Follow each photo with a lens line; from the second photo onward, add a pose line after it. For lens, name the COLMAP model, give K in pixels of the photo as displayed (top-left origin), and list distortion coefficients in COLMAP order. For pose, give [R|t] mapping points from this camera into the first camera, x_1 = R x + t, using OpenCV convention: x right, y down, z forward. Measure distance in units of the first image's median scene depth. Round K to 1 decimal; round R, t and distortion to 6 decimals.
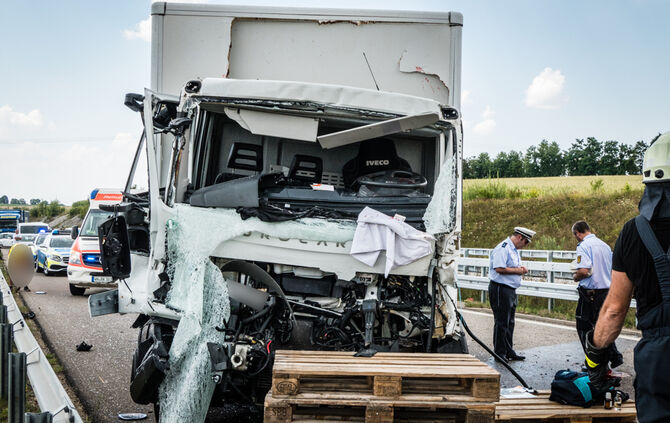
lens RADIAL K [[877.3, 0, 339.0], [0, 877.3, 220.6], [0, 0, 1]] dist [-0.008076, 0.000000]
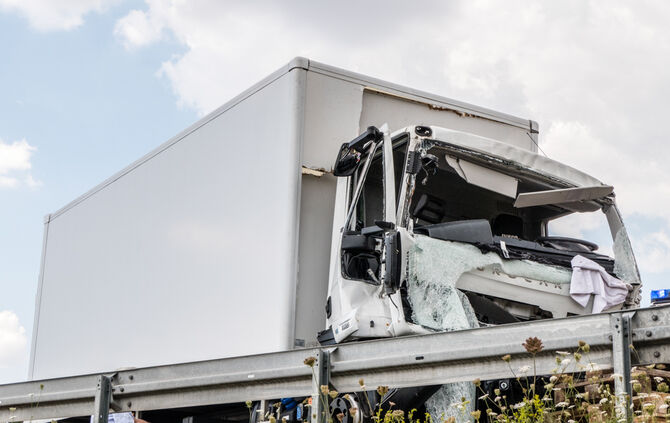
lens RADIAL K [[1214.8, 0, 335.8], [0, 1214.8, 214.4], [0, 0, 1]] dist [0.076116, 0.000000]
pose [[0.874019, 0.141471, 0.464840, -0.933940], [-0.021047, 0.966800, -0.254665, 0.324525], [-0.485435, 0.212799, 0.847979, -0.182301]]
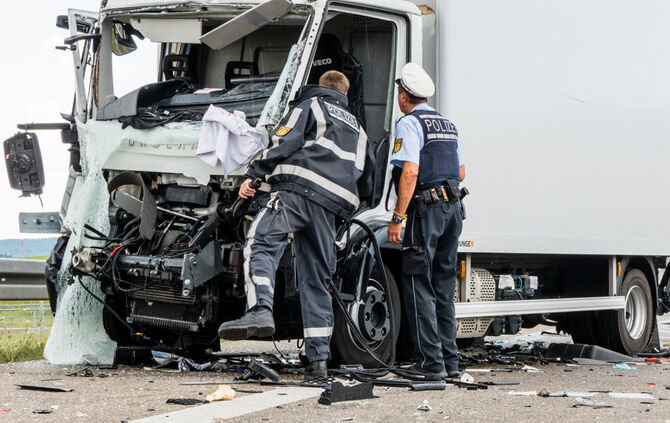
lens RADIAL K [[1530.0, 0, 326.7], [0, 1530.0, 226.5], [0, 0, 1]] dist [-0.021758, 0.000000]
pose [[0.799246, -0.036157, -0.599915, 1.061728], [0.018493, 0.999196, -0.035584, 0.167758], [0.600719, 0.017346, 0.799272, -0.226249]]
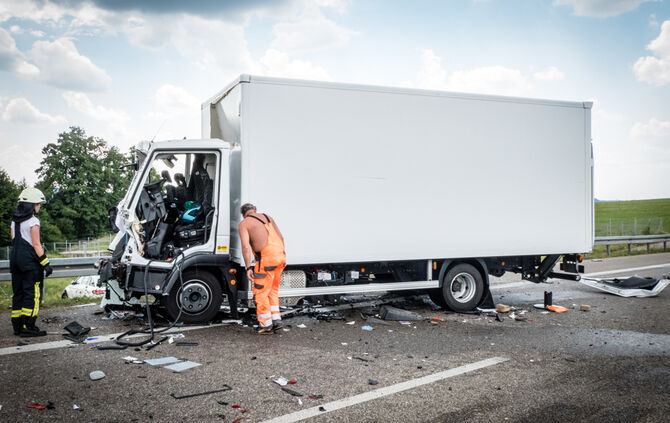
lens RADIAL K [[619.9, 0, 315.1], [0, 619.9, 210.0], [0, 0, 1]] dist [-0.013613, 0.000000]
pose [[0.323128, -0.019627, -0.946152, 1.501893], [0.014602, 0.999769, -0.015752, 0.038454], [0.946243, -0.008725, 0.323340, 0.909126]]
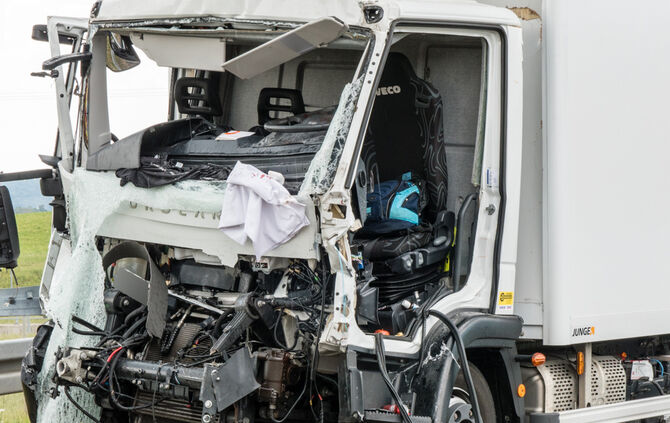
lens RADIAL K [[2121.9, 0, 334.2], [0, 2121.9, 212.9], [0, 0, 1]] dist [-0.047306, 0.000000]
pose [[0.774109, -0.027580, -0.632452, 1.114076], [0.027015, 0.999580, -0.010523, 0.043555], [0.632476, -0.008939, 0.774528, -0.258202]]
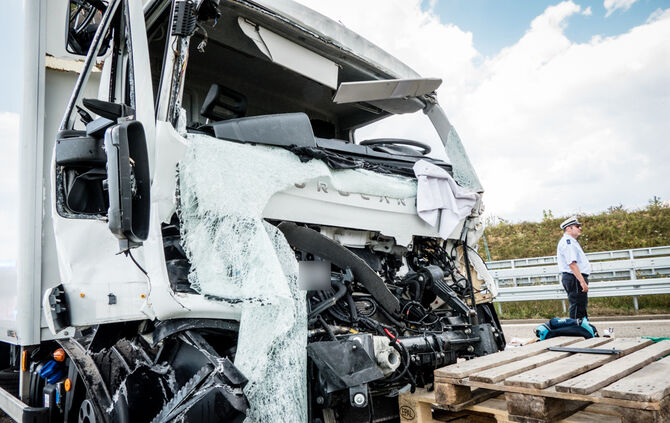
lens RADIAL K [[466.4, 0, 336.7], [0, 466.4, 217.3], [0, 0, 1]] dist [-0.007871, -0.007166]
pose [[0.741664, 0.021900, 0.670414, -0.325790], [0.074839, 0.990525, -0.115150, 0.084426], [-0.666583, 0.135576, 0.732998, 0.689610]]
